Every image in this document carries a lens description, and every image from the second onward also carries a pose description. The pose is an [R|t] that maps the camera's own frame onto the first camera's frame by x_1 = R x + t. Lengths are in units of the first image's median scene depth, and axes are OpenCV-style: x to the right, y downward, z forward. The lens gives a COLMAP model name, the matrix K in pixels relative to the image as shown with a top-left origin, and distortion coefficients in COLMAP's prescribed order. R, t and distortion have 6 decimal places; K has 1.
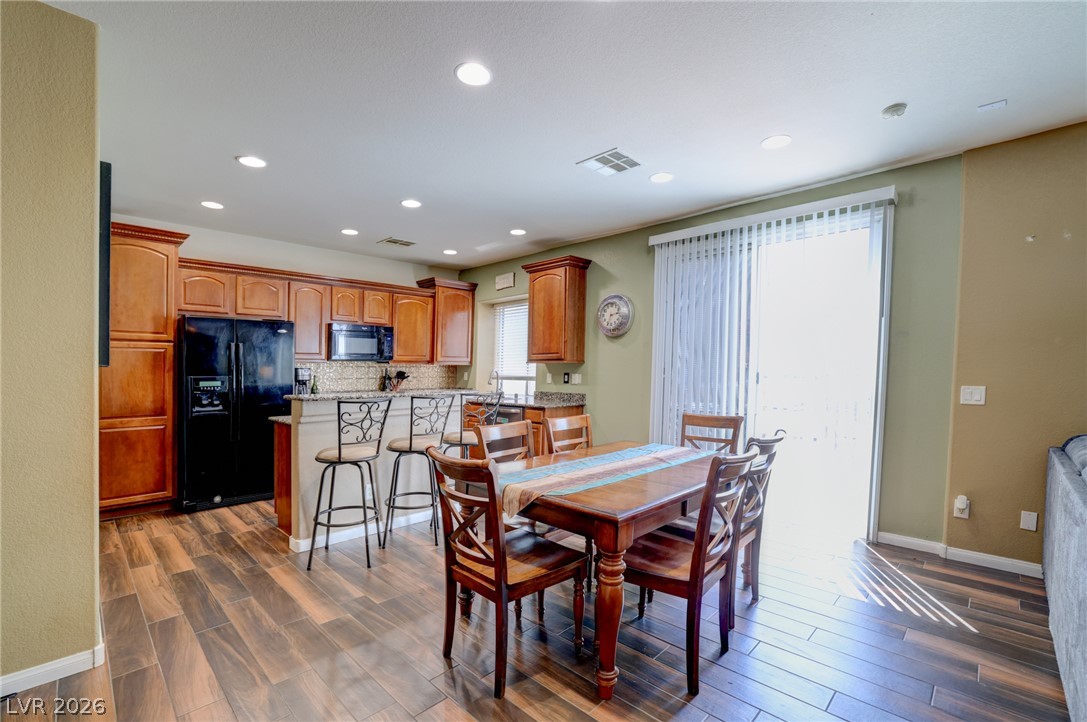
lens RADIAL K [[476.4, 0, 553.1], [0, 476.4, 364.6], [0, 0, 1]] dist [-0.031064, 0.008053]
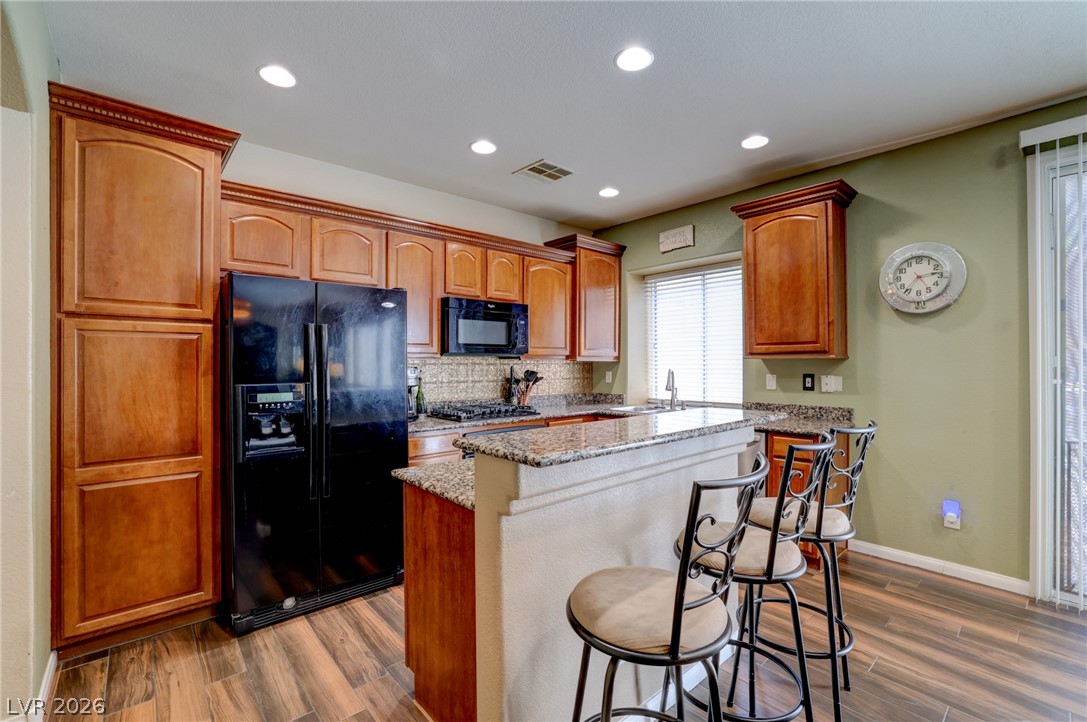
lens RADIAL K [[476.4, 0, 538.0], [0, 476.4, 362.3], [0, 0, 1]] dist [-0.031064, 0.008053]
pose [[0.995198, -0.001069, -0.097879, -0.338427], [0.001650, 0.999982, 0.005853, -0.002883], [0.097871, -0.005987, 0.995181, 0.439047]]
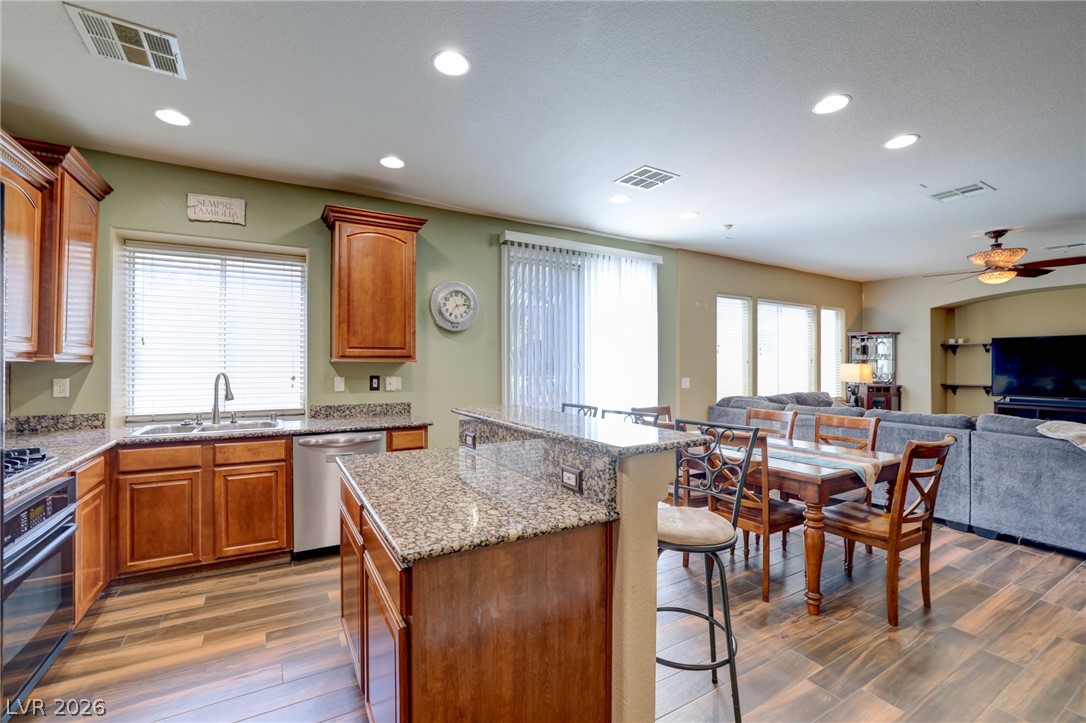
lens RADIAL K [[476.0, 0, 548.2], [0, 476.0, 357.3], [0, 0, 1]] dist [-0.031064, 0.008053]
pose [[0.276993, 0.016764, 0.960726, -0.733989], [-0.012067, 0.999830, -0.013967, -0.004031], [-0.960796, -0.007724, 0.277148, 0.708529]]
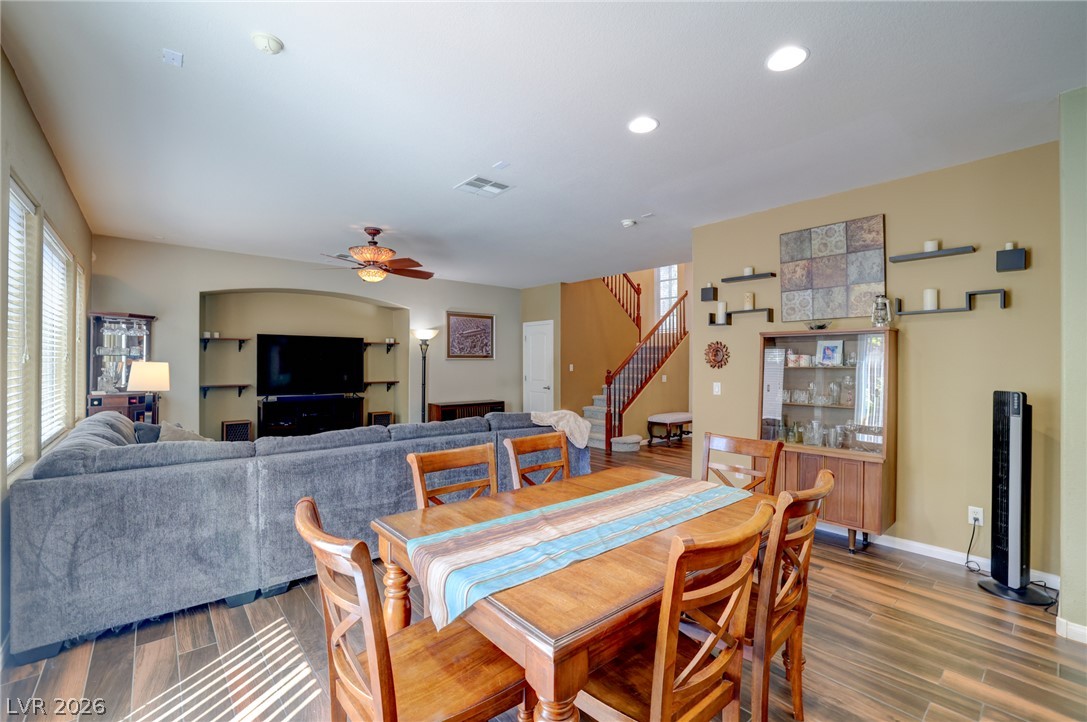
lens RADIAL K [[476.4, 0, 537.6], [0, 476.4, 364.9], [0, 0, 1]] dist [-0.031064, 0.008053]
pose [[-0.990513, -0.002201, 0.137400, 0.087846], [-0.002554, 0.999994, -0.002393, -0.009870], [-0.137394, -0.002721, -0.990513, 1.044312]]
